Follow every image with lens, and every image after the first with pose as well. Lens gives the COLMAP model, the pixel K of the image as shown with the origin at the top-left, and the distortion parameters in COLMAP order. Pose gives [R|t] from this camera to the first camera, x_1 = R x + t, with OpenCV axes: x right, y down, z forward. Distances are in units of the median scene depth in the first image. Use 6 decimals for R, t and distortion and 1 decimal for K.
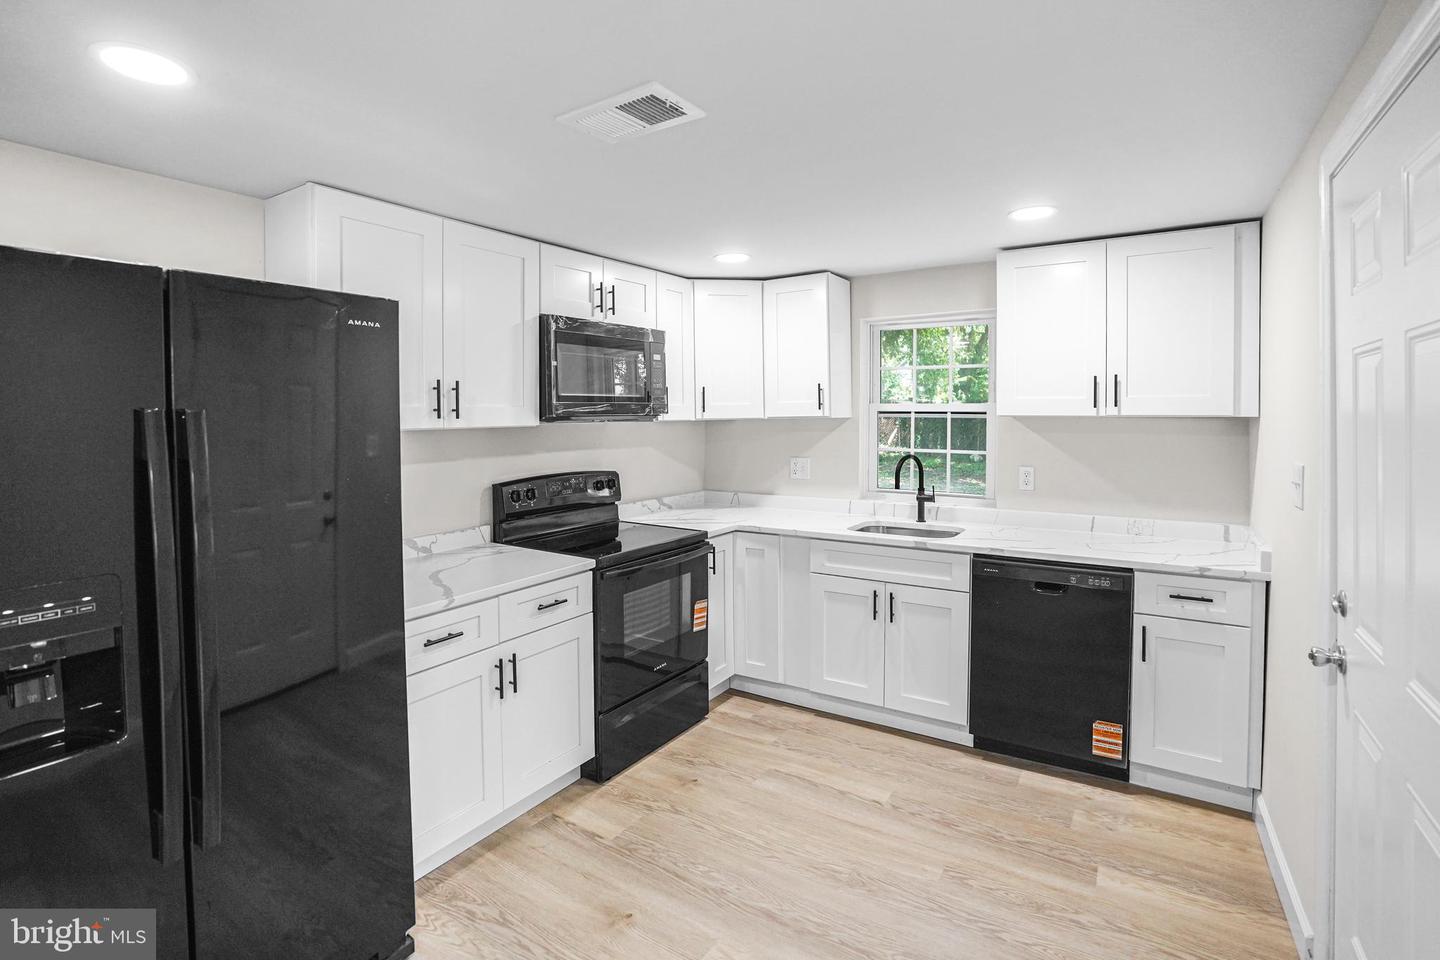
lens RADIAL K [[671.5, 0, 738.4], [0, 671.5, 427.4], [0, 0, 1]] dist [-0.079054, 0.043928]
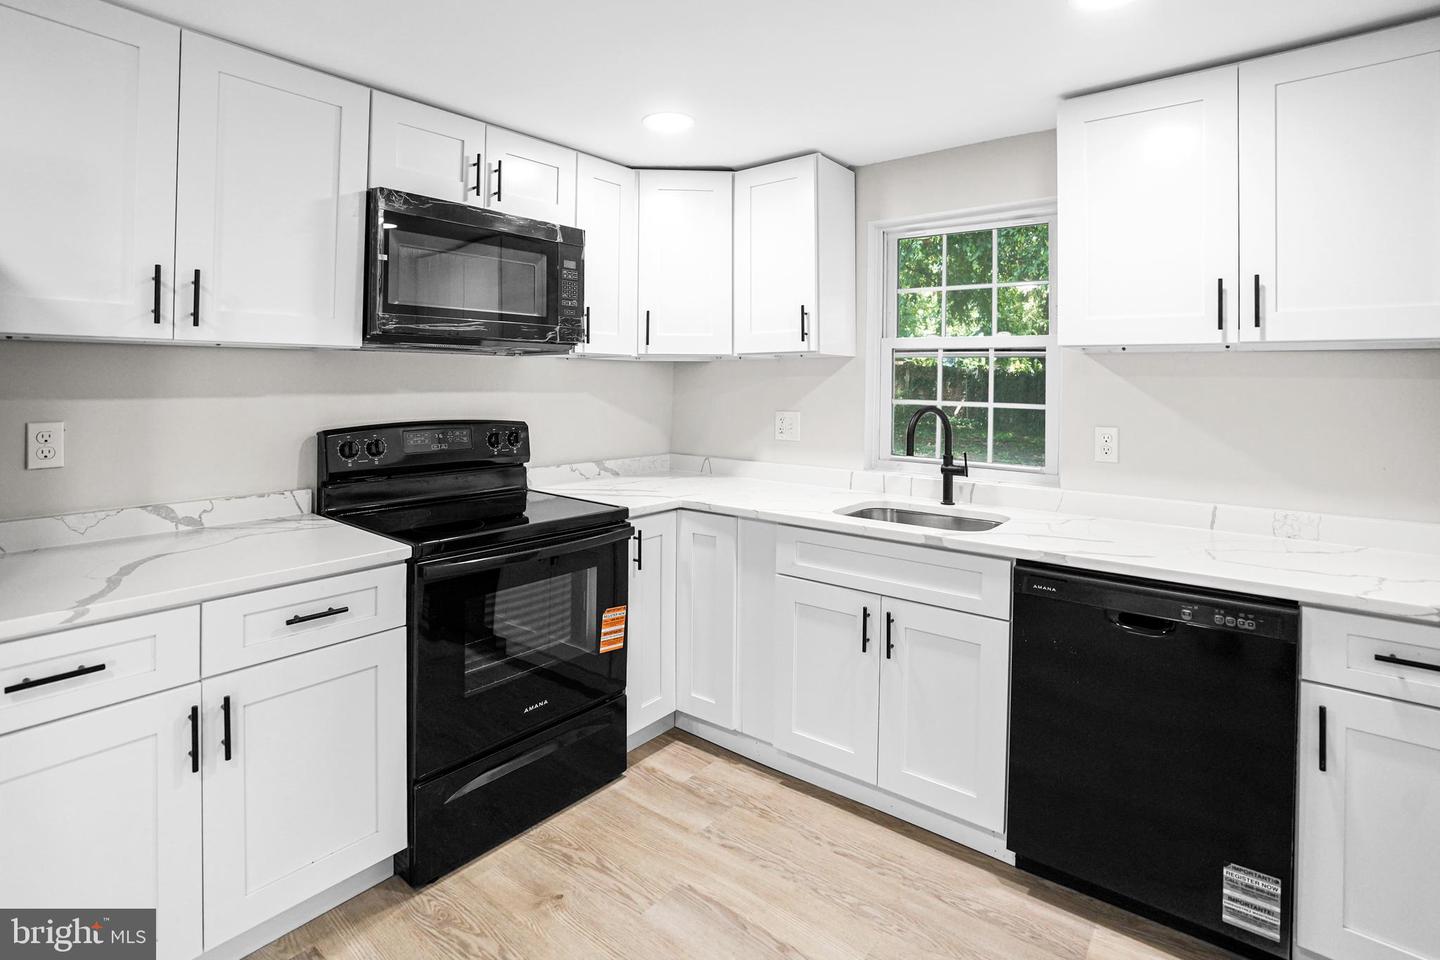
lens RADIAL K [[704.1, 0, 718.7], [0, 704.1, 370.6], [0, 0, 1]] dist [-0.057497, 0.017673]
pose [[0.993874, 0.012707, -0.109783, 0.134103], [-0.016364, 0.999338, -0.032479, 0.034839], [0.109297, 0.034077, 0.993425, 0.288284]]
